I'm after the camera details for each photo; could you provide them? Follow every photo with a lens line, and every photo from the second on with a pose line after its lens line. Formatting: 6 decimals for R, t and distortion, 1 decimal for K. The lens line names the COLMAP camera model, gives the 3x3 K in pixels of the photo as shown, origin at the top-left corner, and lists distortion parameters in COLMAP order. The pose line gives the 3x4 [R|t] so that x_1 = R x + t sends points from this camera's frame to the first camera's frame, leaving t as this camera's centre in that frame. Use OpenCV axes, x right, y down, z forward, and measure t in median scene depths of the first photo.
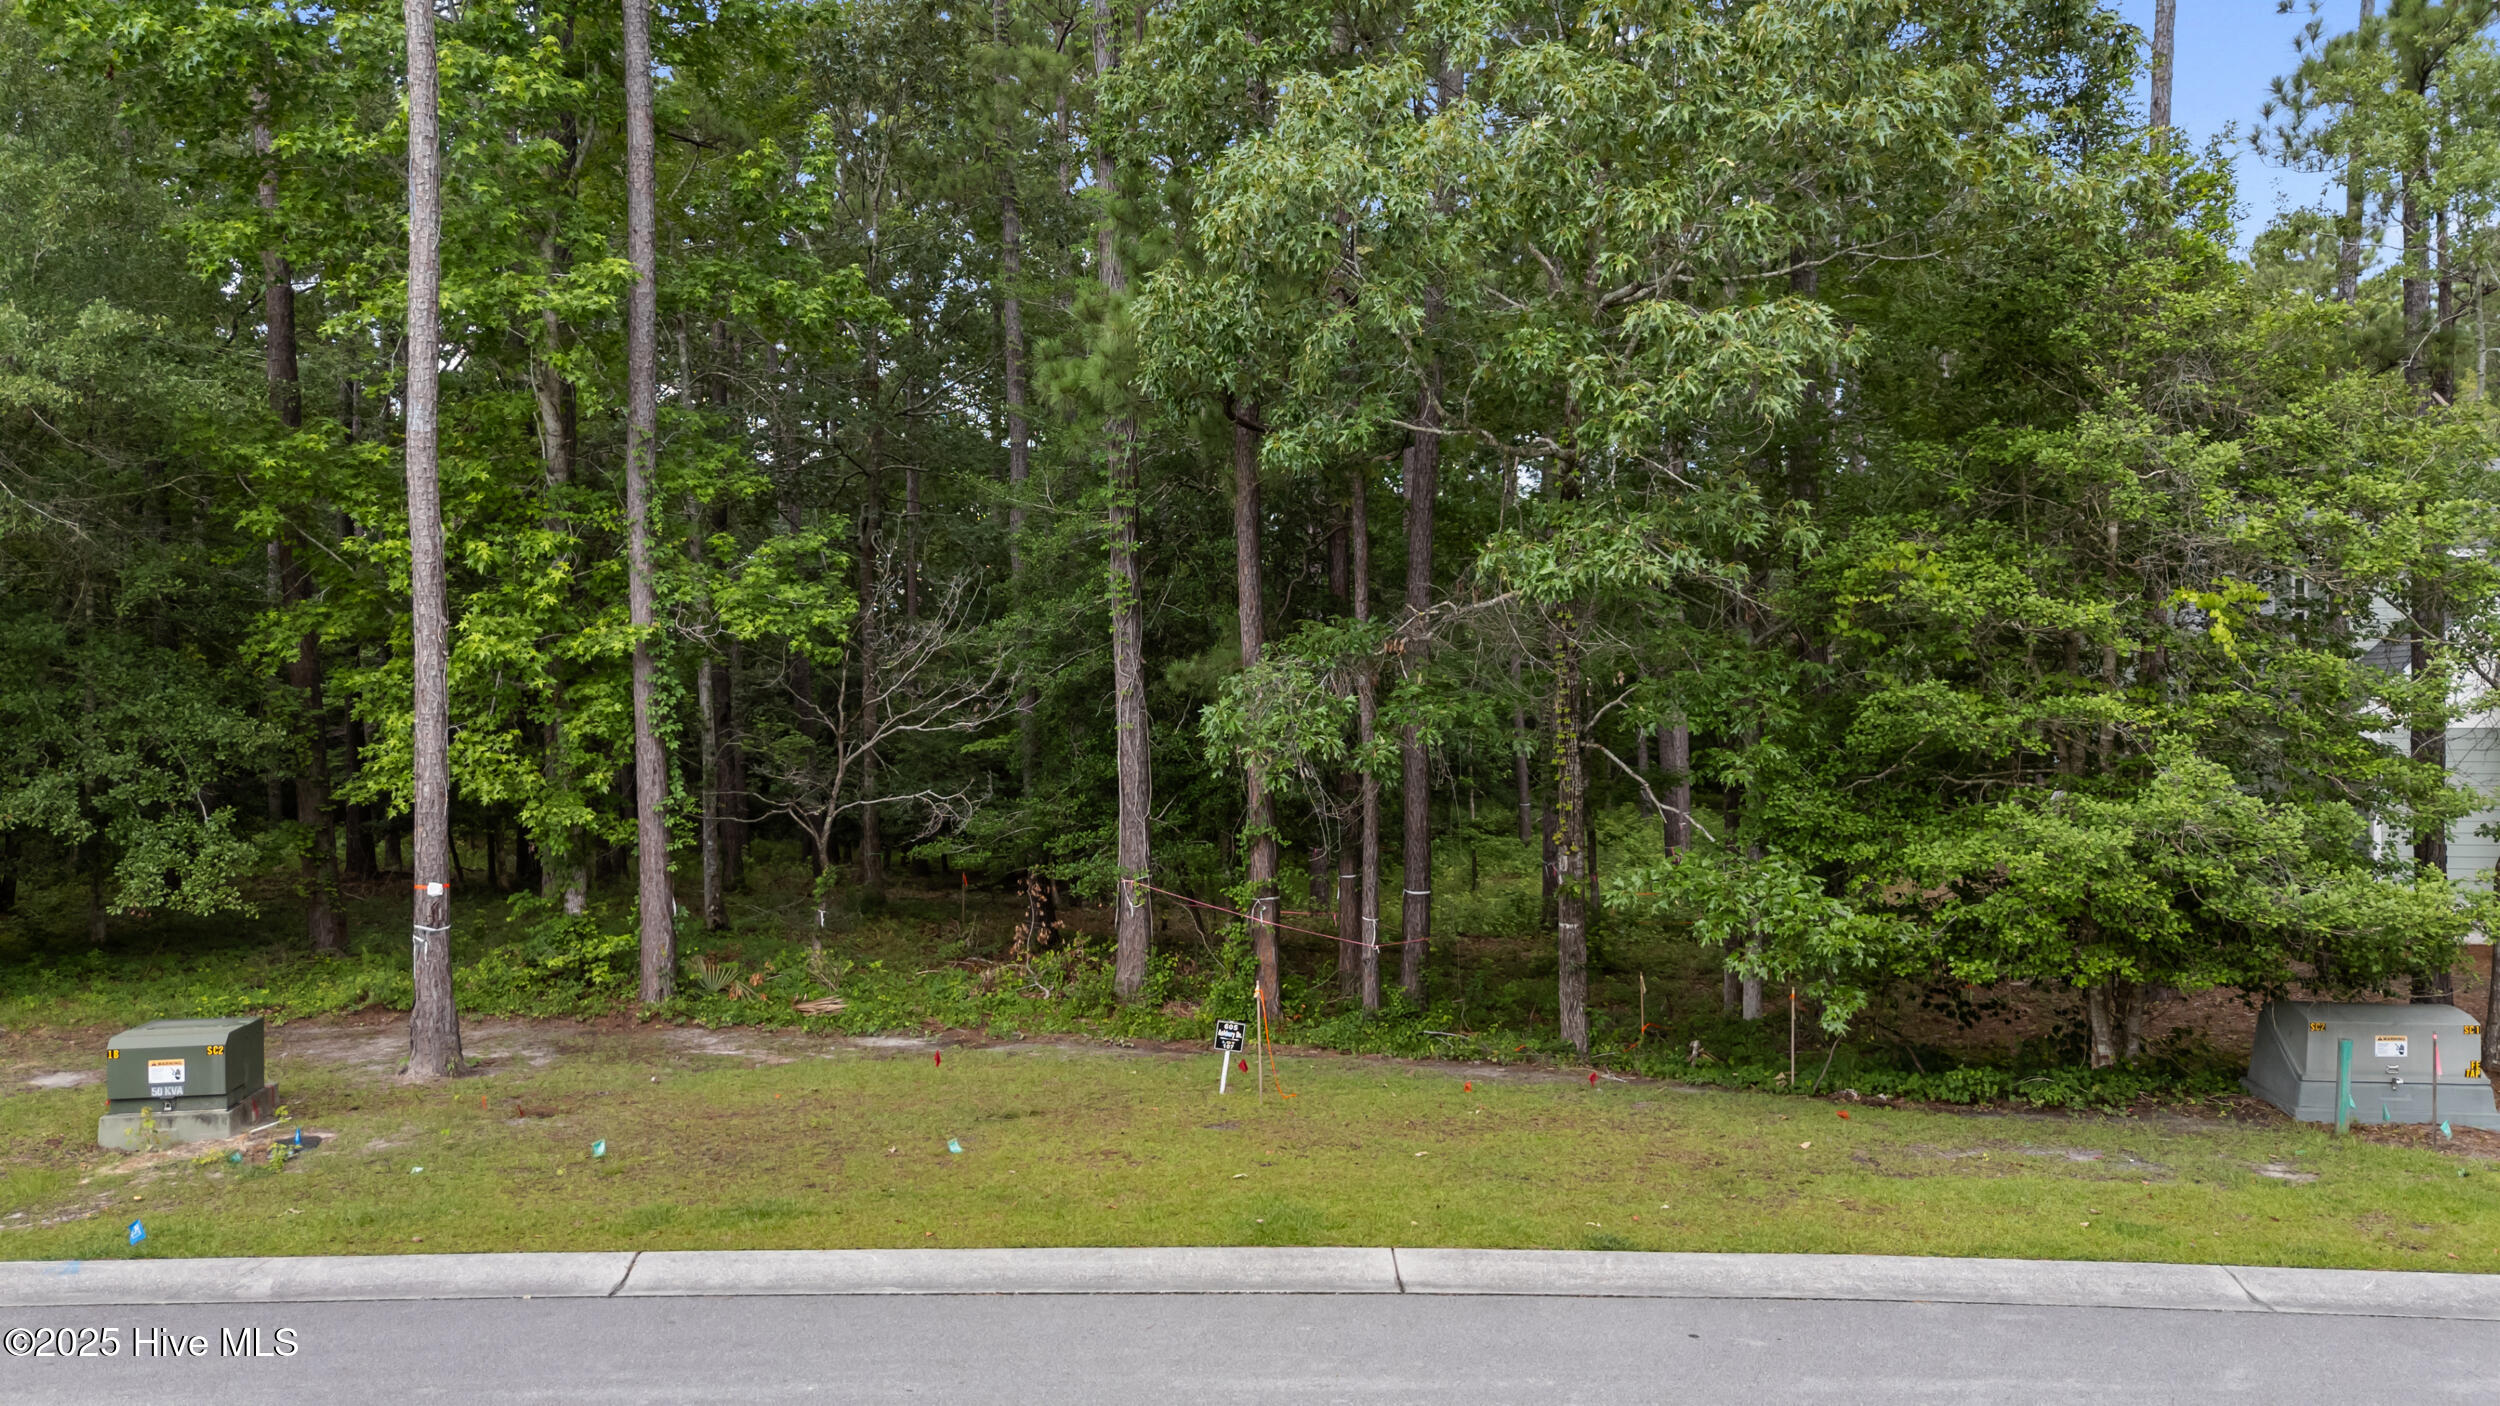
lens RADIAL K [[1872.7, 0, 1250.0], [0, 1872.7, 703.0], [0, 0, 1]] dist [0.037490, -0.002792]
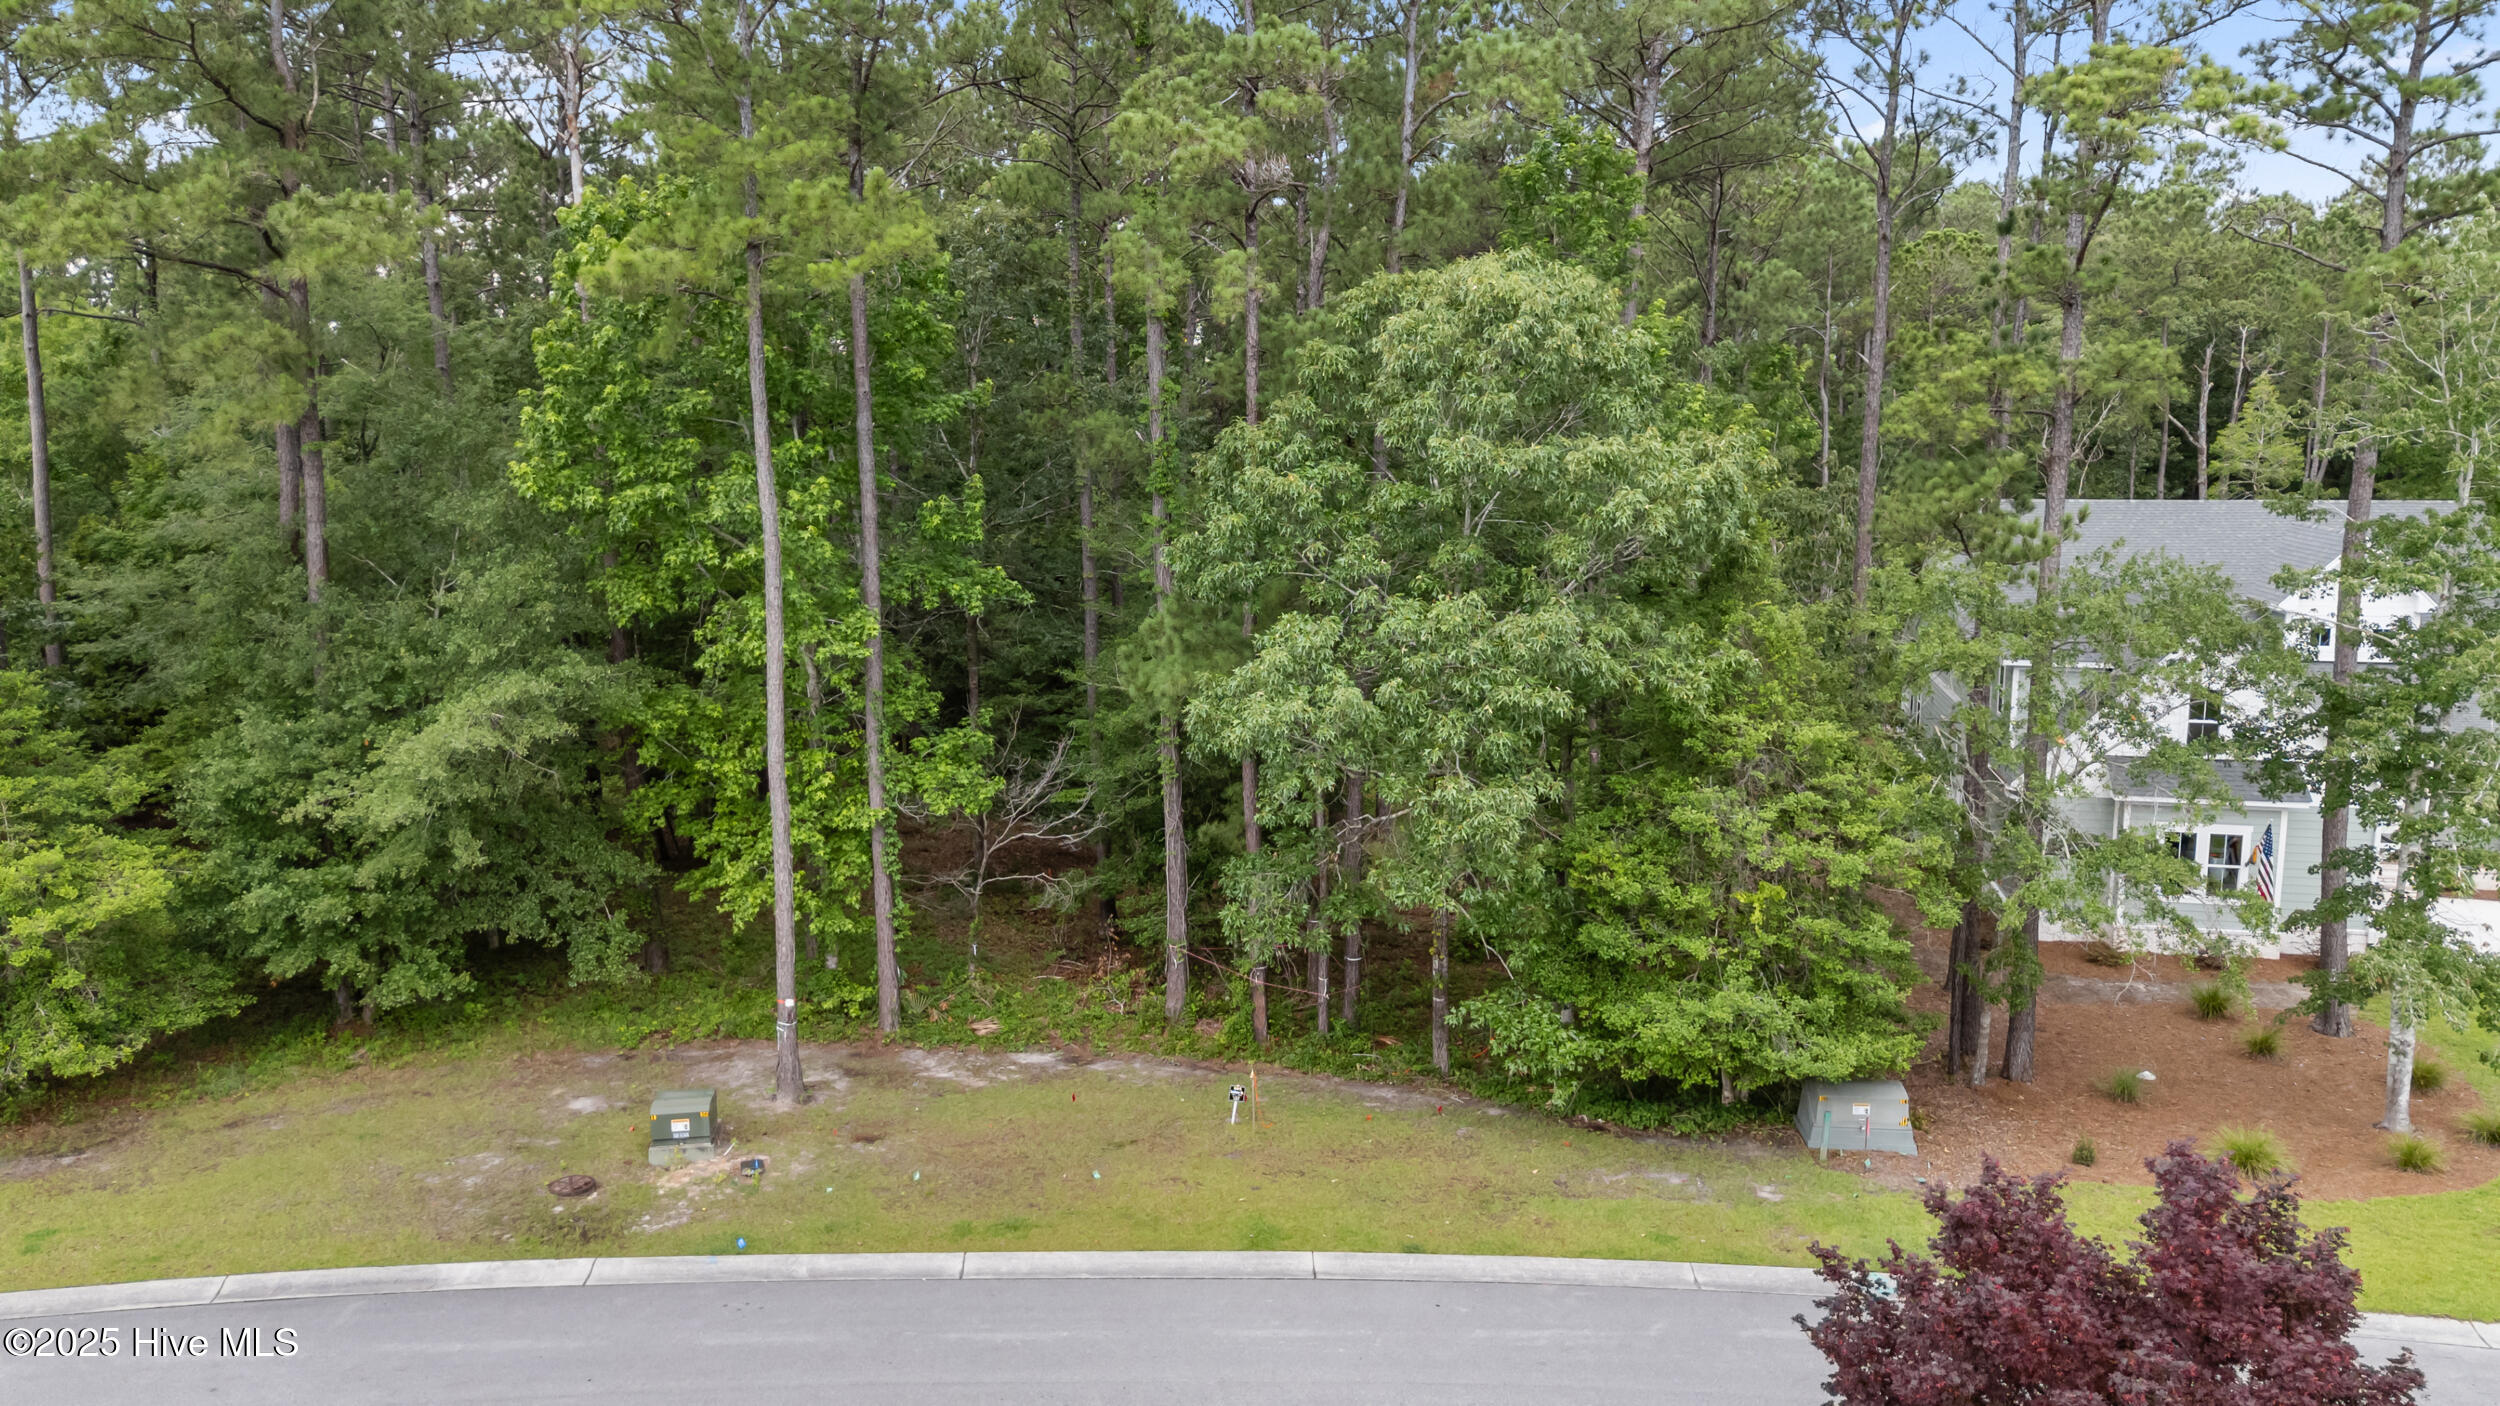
lens RADIAL K [[1885.6, 0, 1250.0], [0, 1885.6, 703.0], [0, 0, 1]] dist [0.060072, -0.003364]
pose [[0.999987, 0.003826, -0.003338, 0.006037], [-0.003288, 0.988891, 0.148608, -0.445255], [0.003869, -0.148595, 0.988891, -0.718155]]
